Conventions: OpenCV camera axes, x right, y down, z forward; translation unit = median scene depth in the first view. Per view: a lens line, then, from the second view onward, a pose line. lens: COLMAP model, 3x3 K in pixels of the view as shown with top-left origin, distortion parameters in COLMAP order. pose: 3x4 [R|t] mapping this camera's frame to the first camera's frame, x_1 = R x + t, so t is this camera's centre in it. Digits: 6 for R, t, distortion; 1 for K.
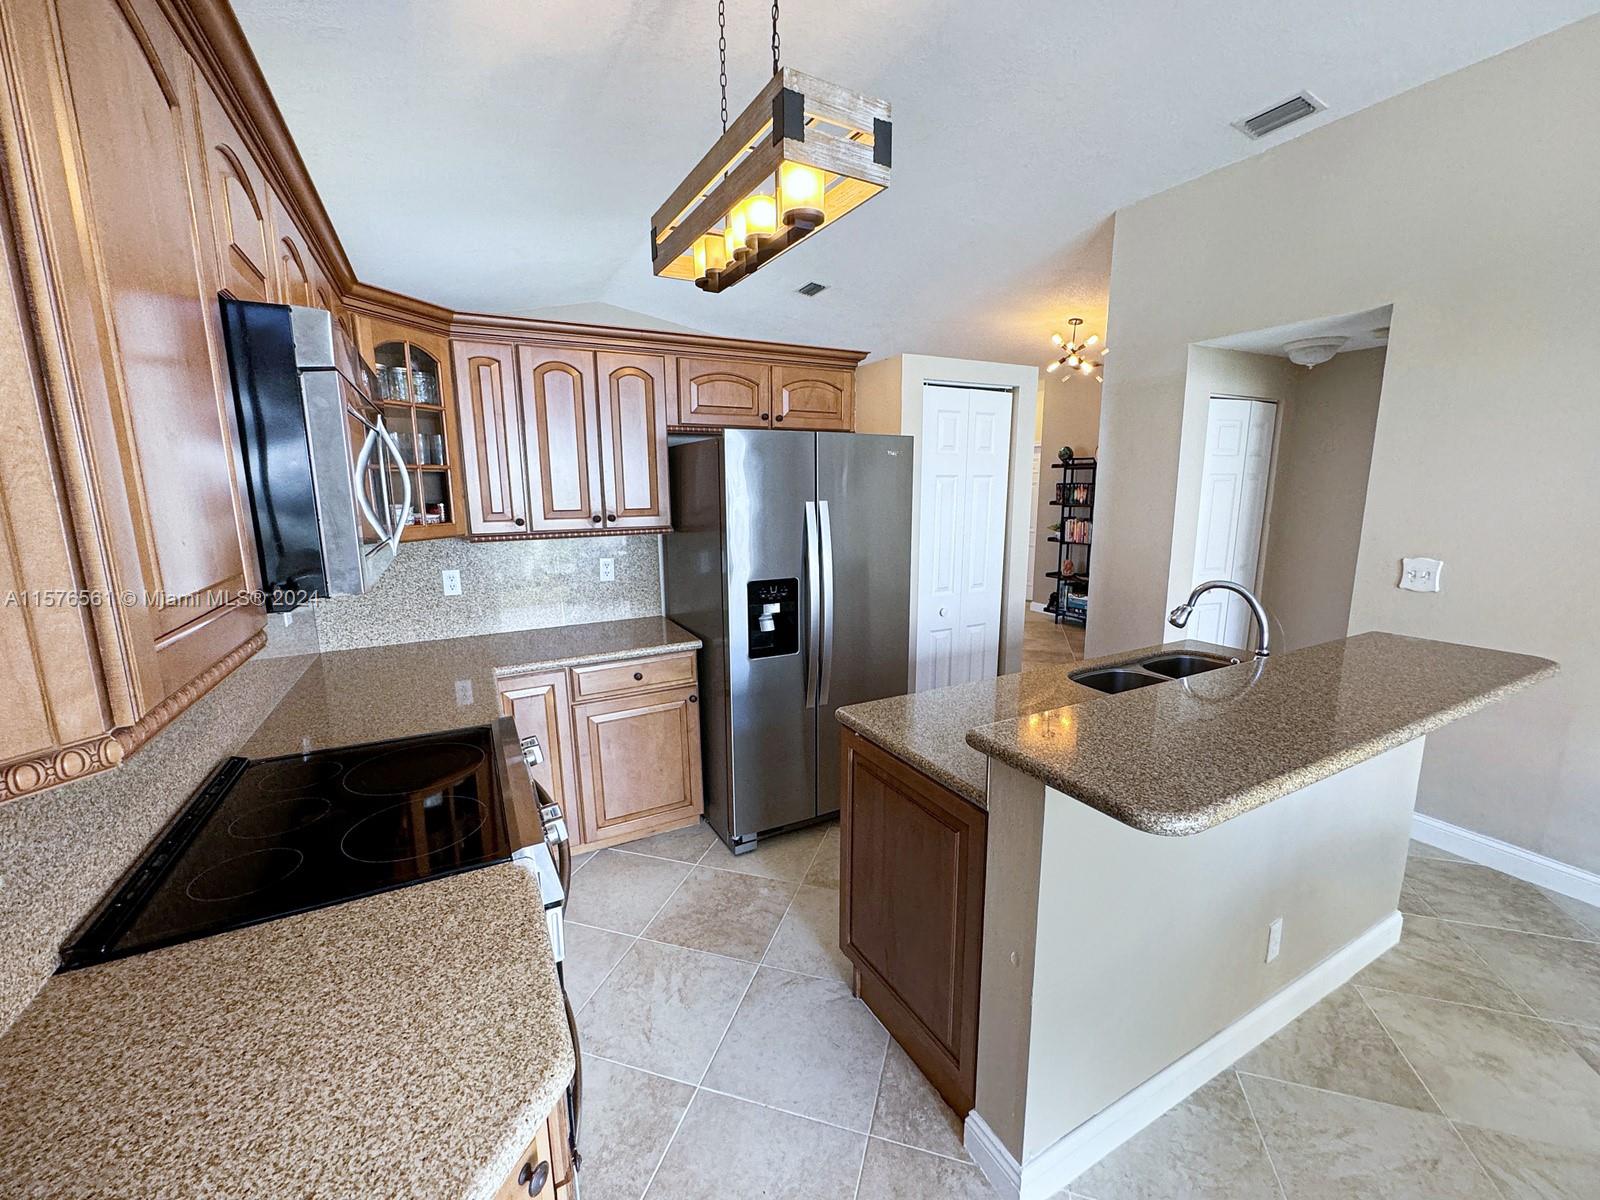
lens RADIAL K [[648.1, 0, 797.7], [0, 648.1, 598.8], [0, 0, 1]] dist [0.001902, 0.000331]
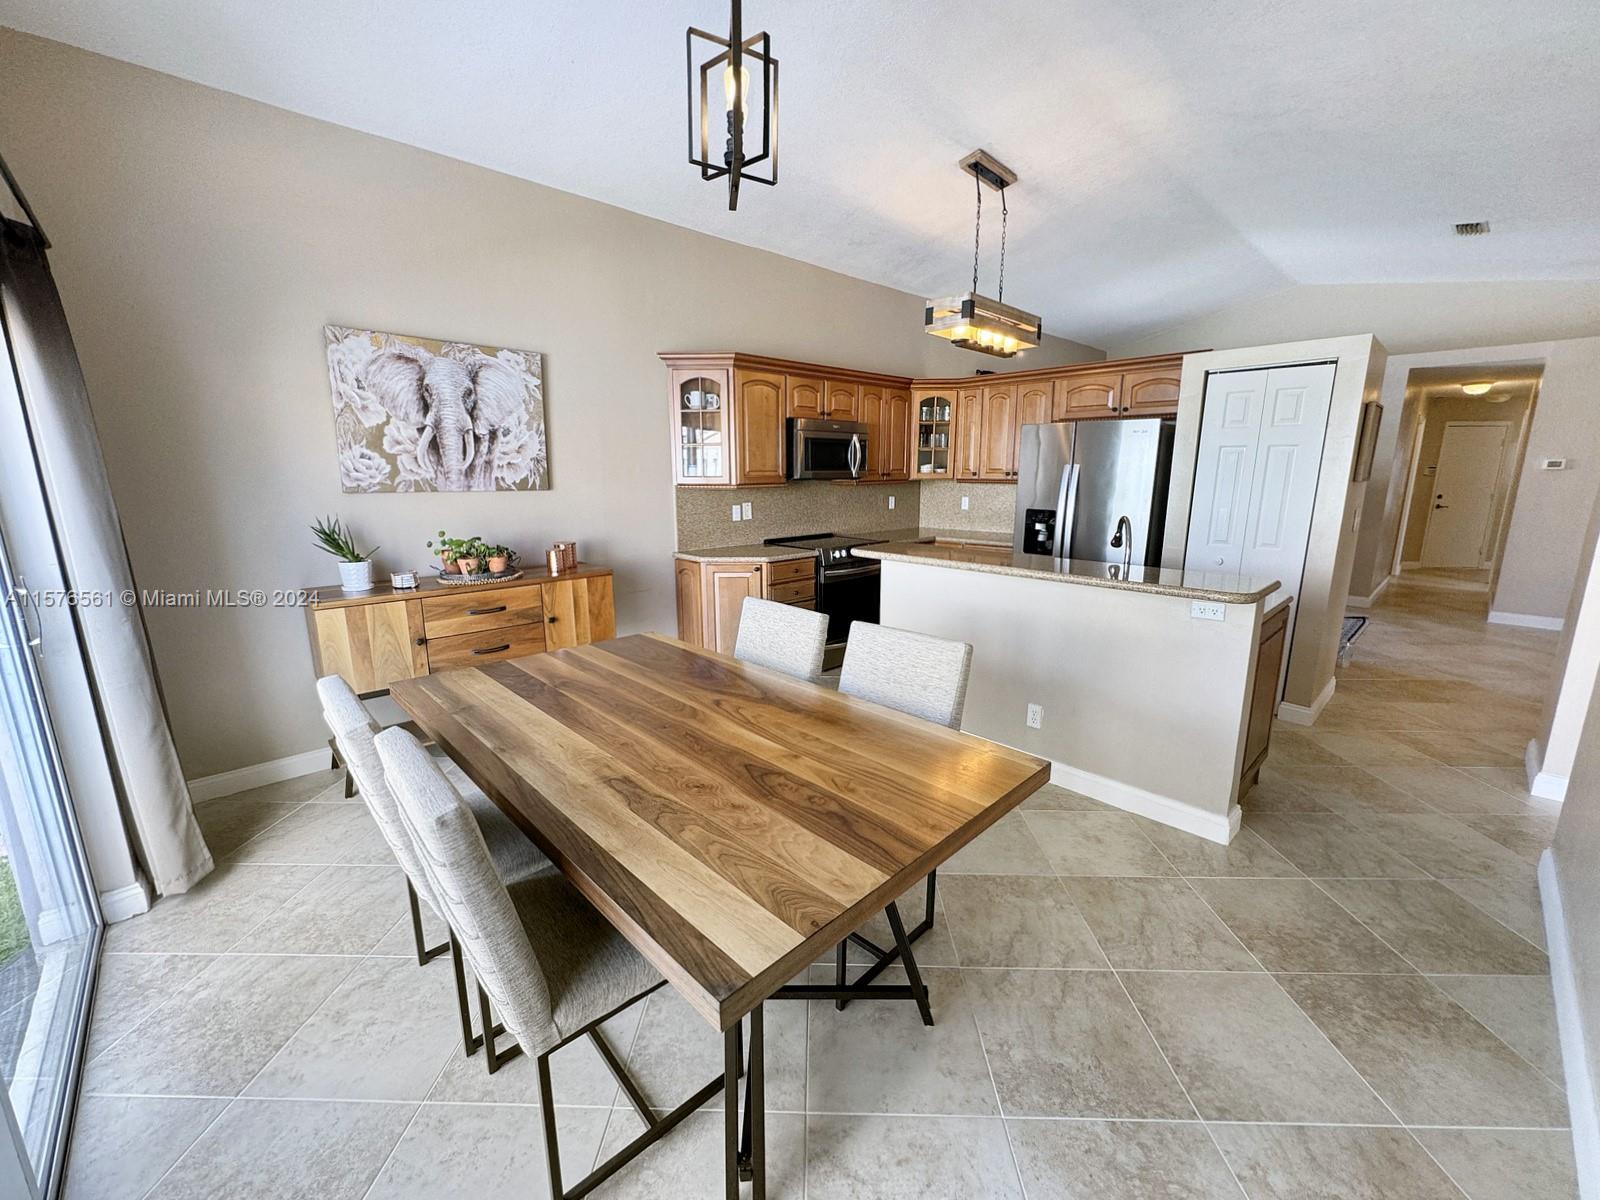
lens RADIAL K [[639.7, 0, 798.9], [0, 639.7, 599.0], [0, 0, 1]] dist [-0.000482, 0.000044]
pose [[0.270690, 0.202818, -0.941059, 1.394212], [-0.169476, 0.972326, 0.160808, 0.036314], [0.947631, 0.115958, 0.297572, -0.093282]]
